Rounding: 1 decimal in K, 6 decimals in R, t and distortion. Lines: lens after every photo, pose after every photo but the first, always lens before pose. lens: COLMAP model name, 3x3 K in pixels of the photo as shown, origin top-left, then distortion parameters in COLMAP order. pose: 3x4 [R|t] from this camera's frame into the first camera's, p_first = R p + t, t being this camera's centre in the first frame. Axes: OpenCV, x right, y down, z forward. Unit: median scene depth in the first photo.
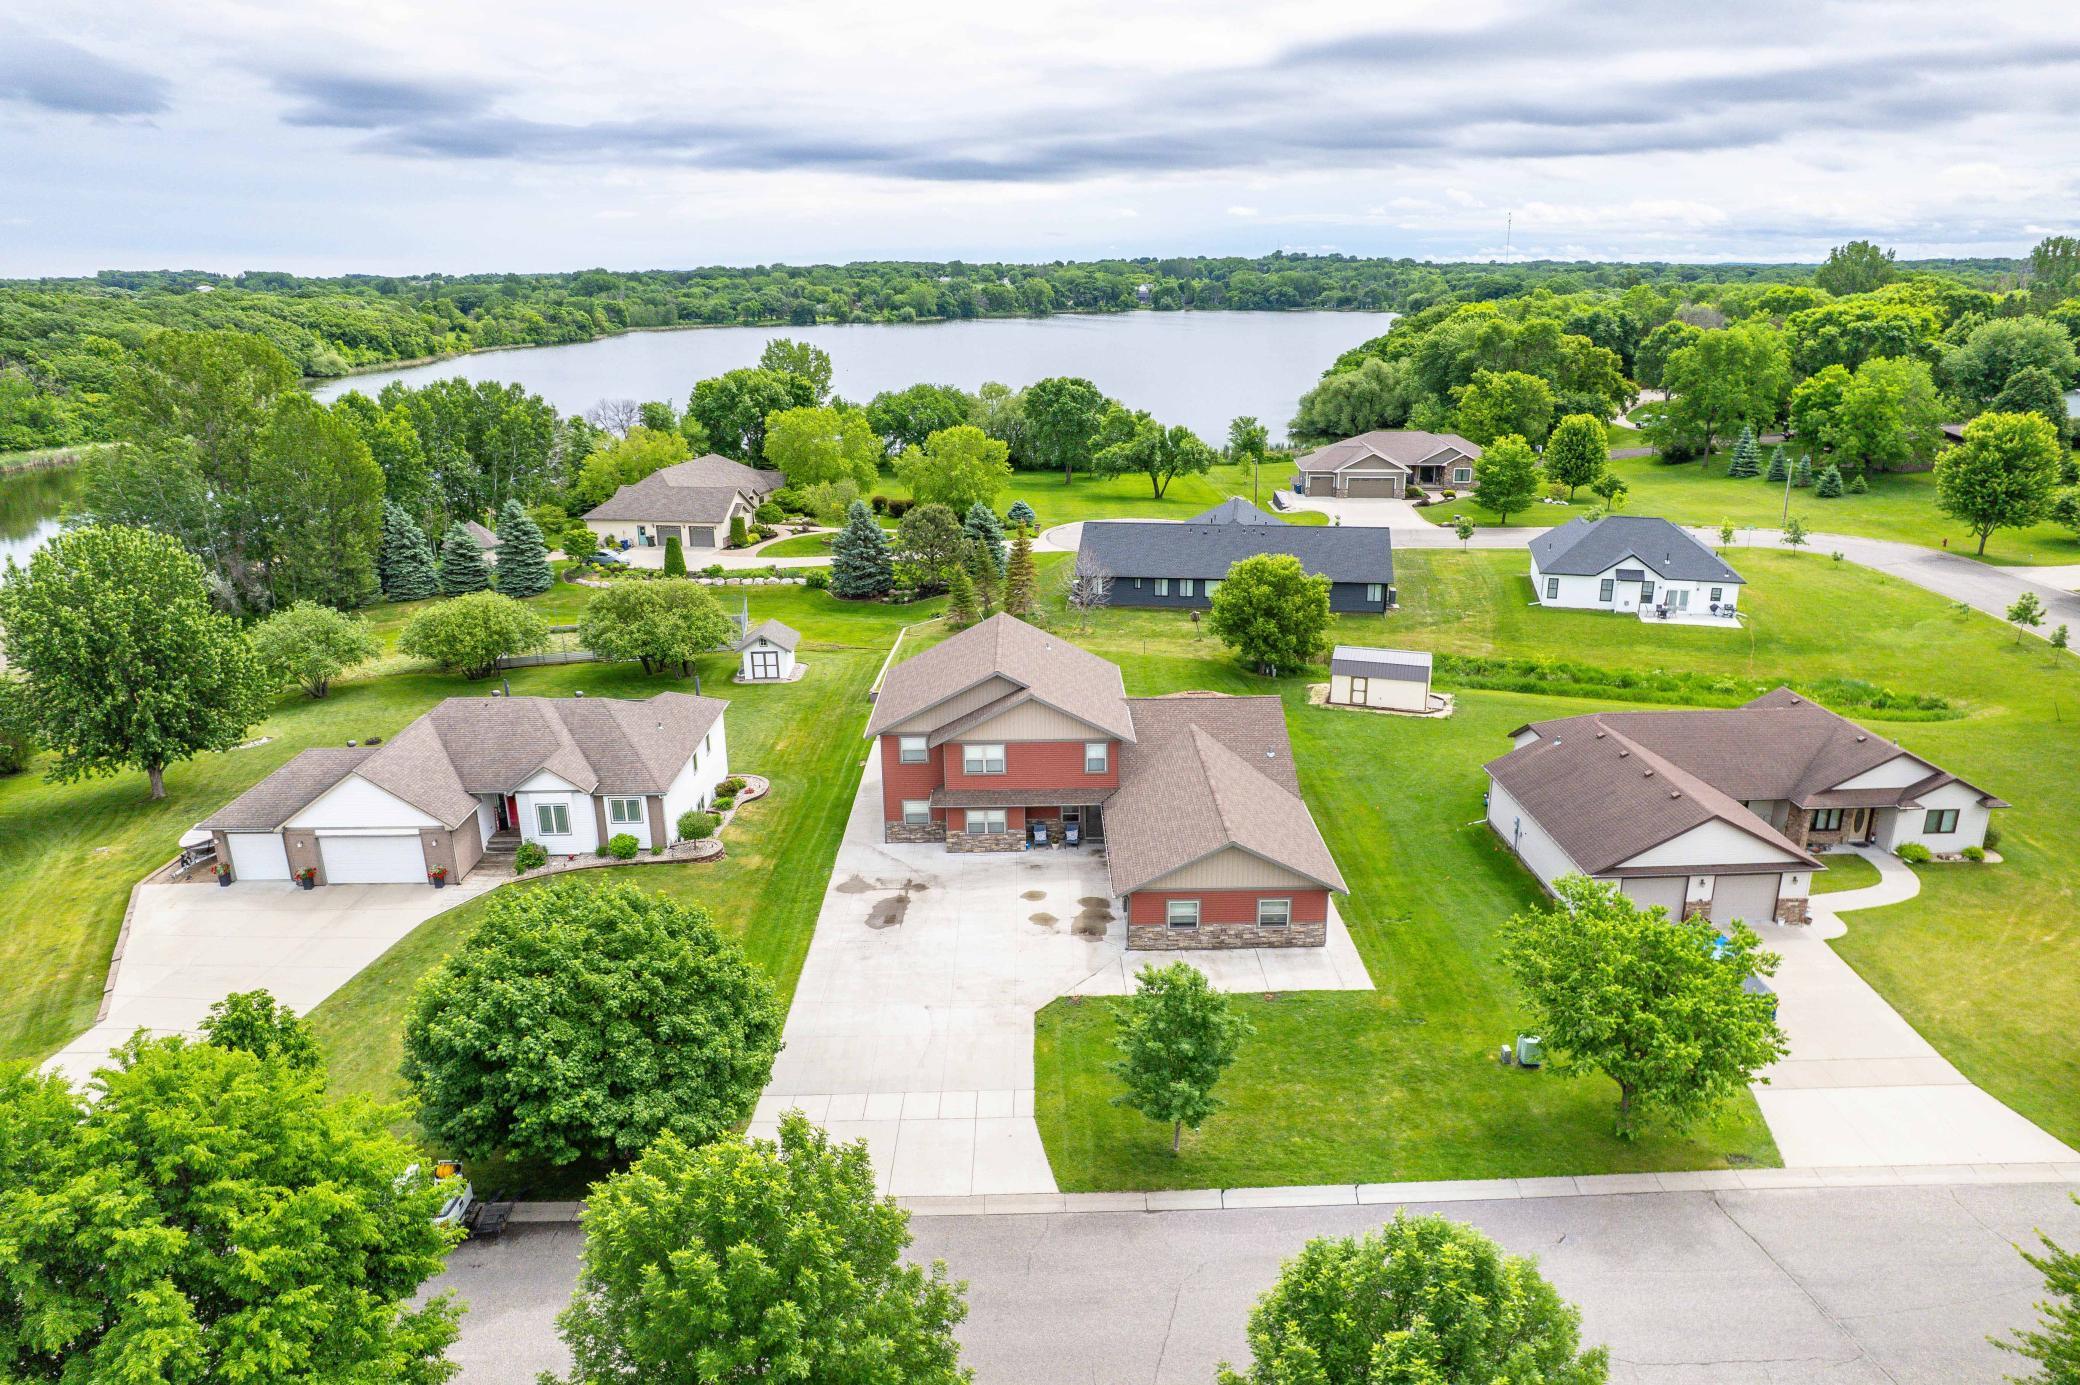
lens RADIAL K [[1329.5, 0, 1046.0], [0, 1329.5, 710.6], [0, 0, 1]] dist [-0.076254, 0.064808]
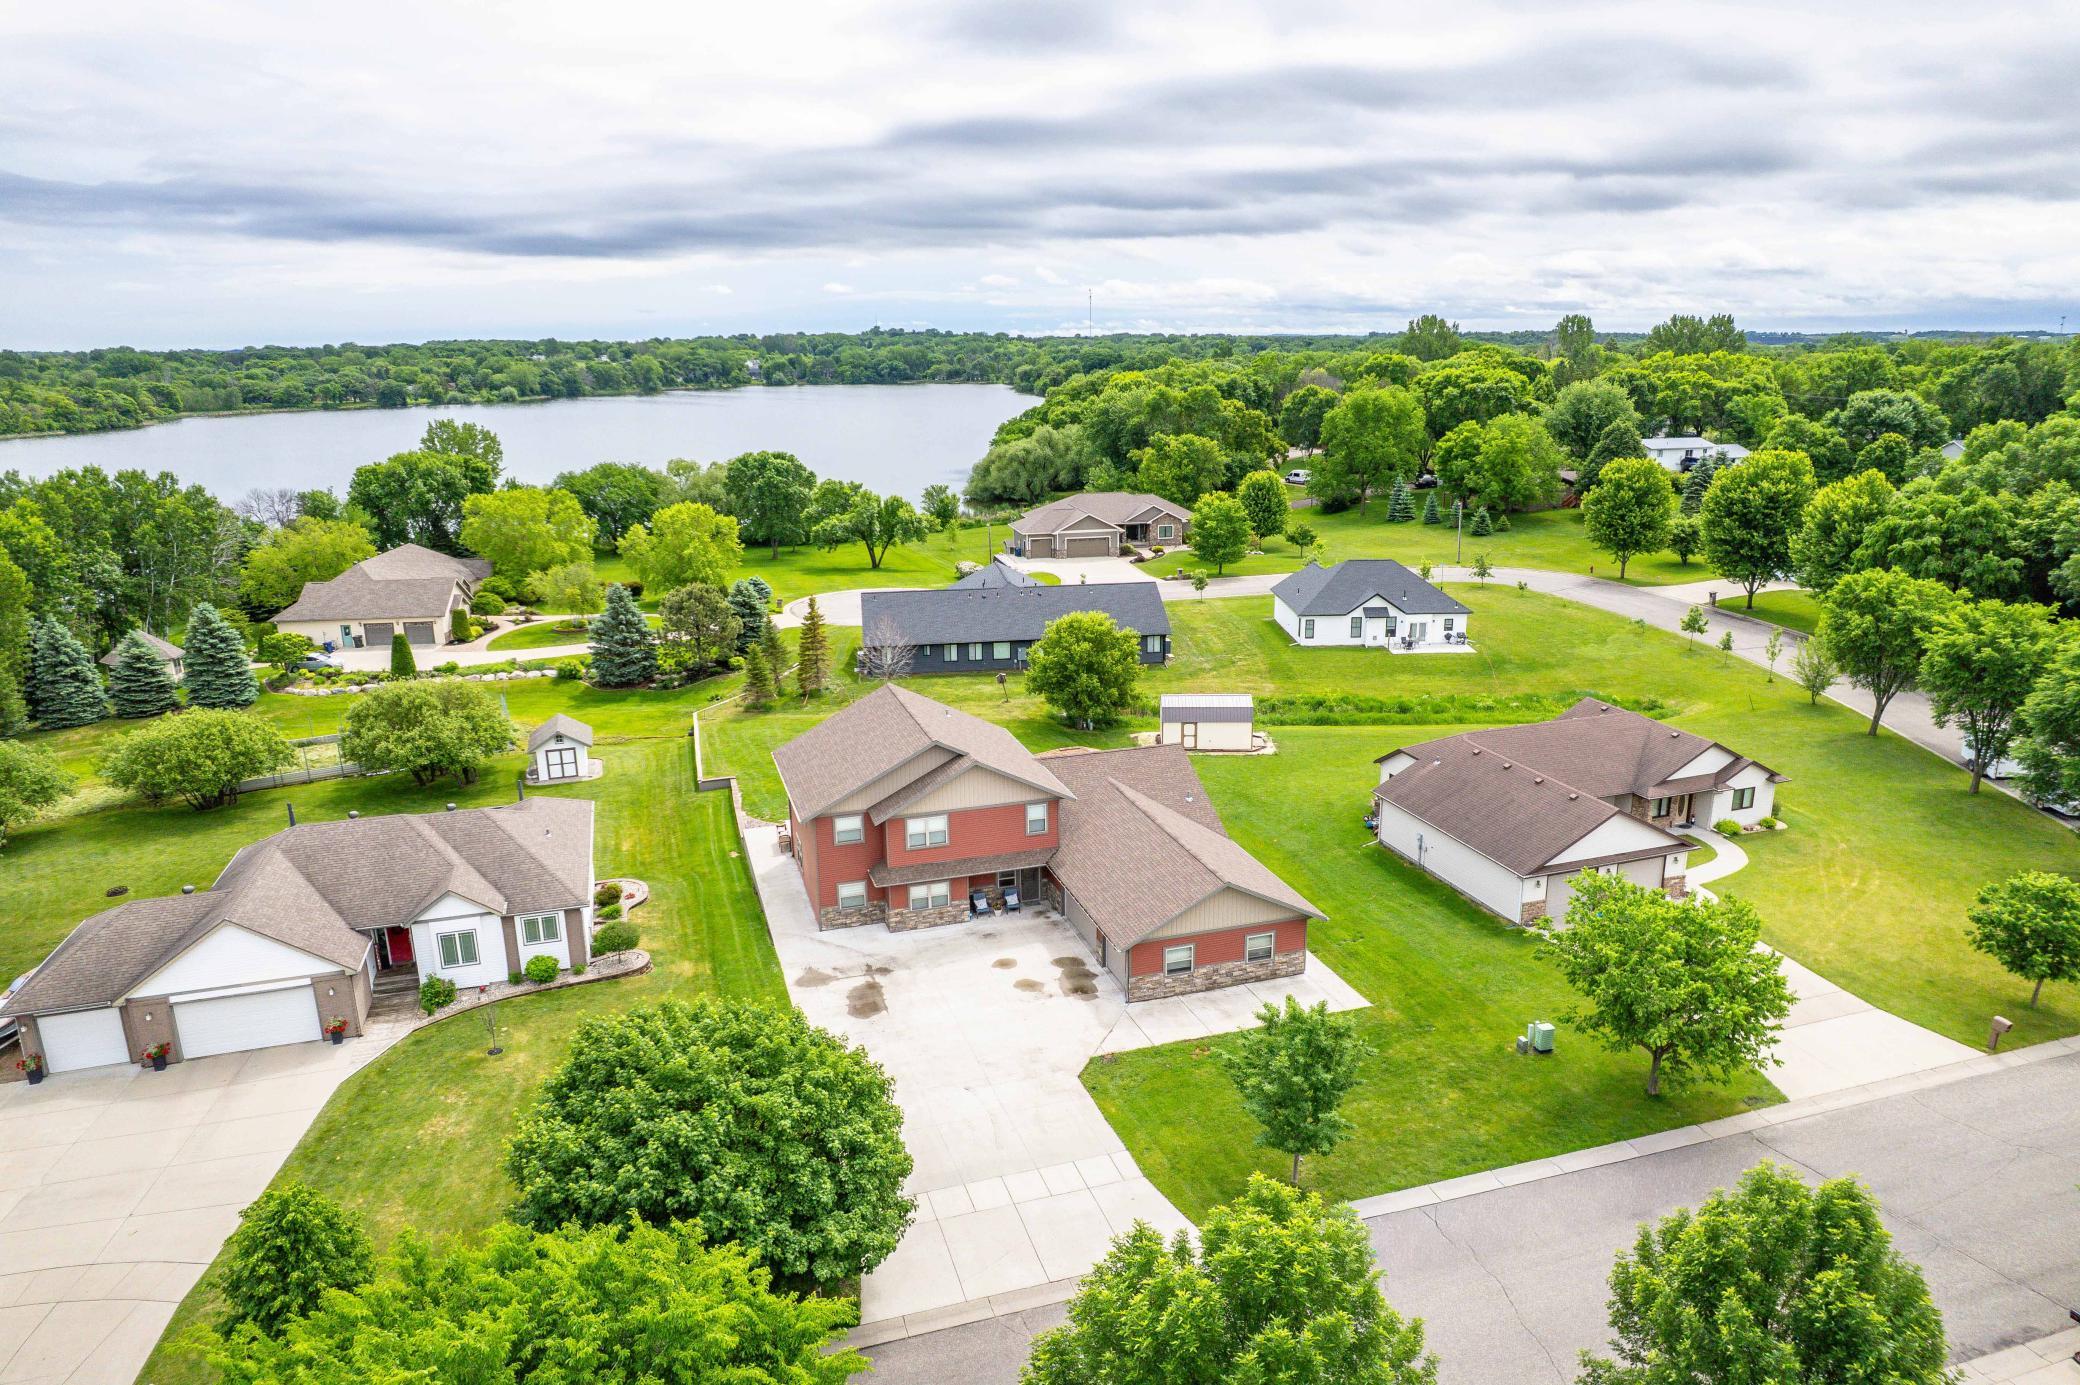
lens RADIAL K [[1329.5, 0, 1046.6], [0, 1329.5, 710.2], [0, 0, 1]] dist [-0.076254, 0.064808]
pose [[0.956955, -0.077848, 0.279600, -0.132885], [0.092542, 0.994916, -0.039719, -0.003249], [-0.275087, 0.063884, 0.959295, 0.019627]]
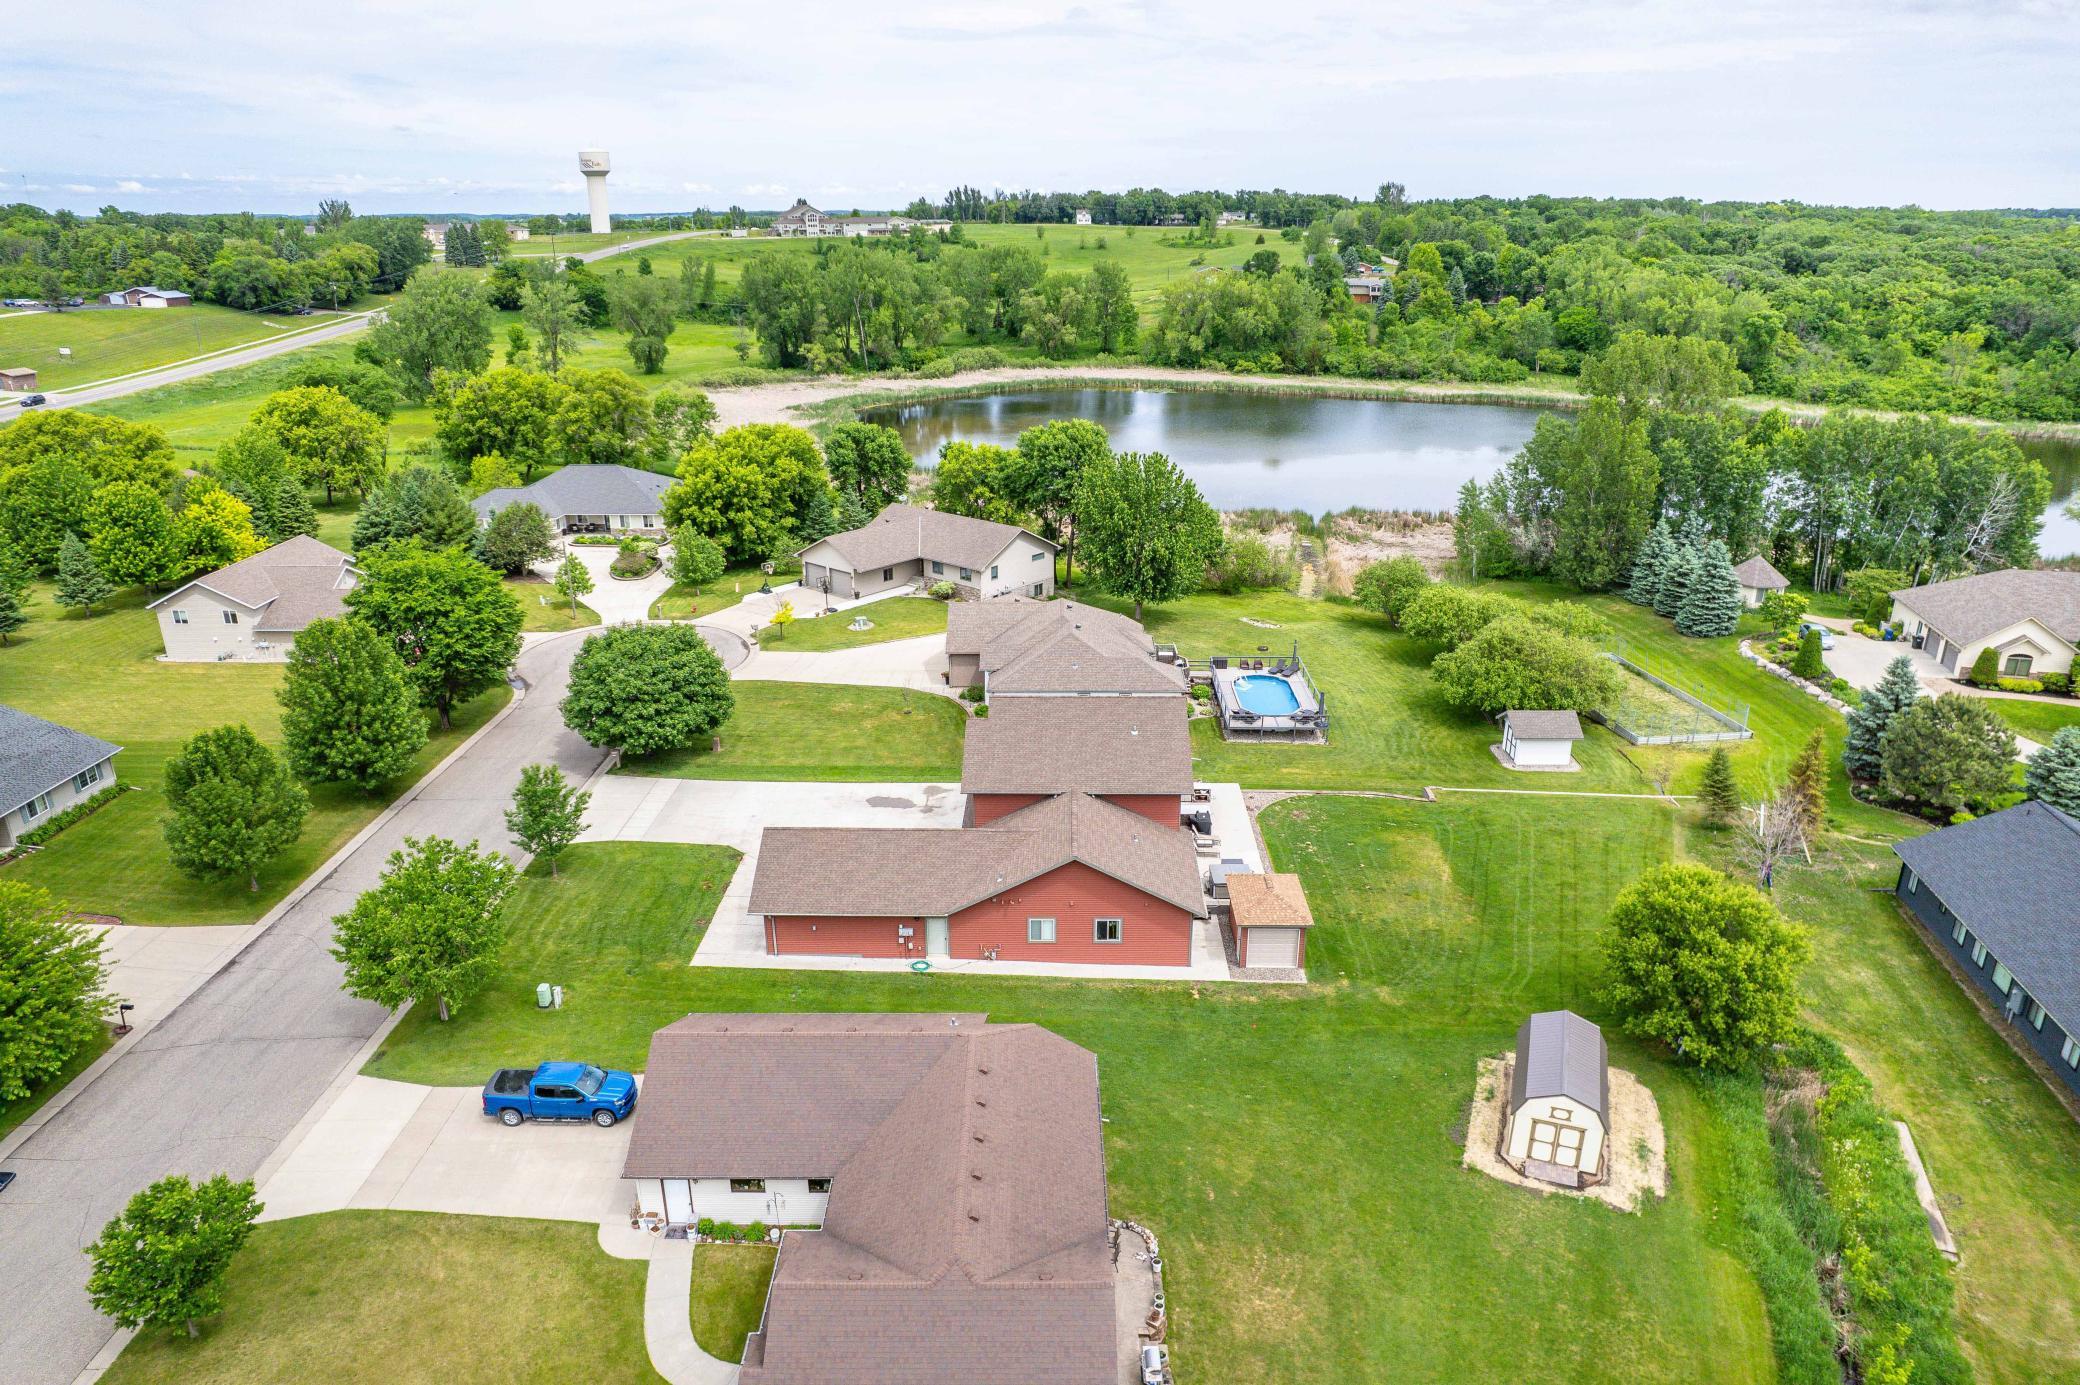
lens RADIAL K [[1329.5, 0, 1049.3], [0, 1329.5, 694.1], [0, 0, 1]] dist [-0.076254, 0.064808]
pose [[-0.023996, 0.354814, -0.934629, 0.639396], [-0.315466, 0.884443, 0.343862, -0.271489], [0.948633, 0.303095, 0.090708, 0.541151]]
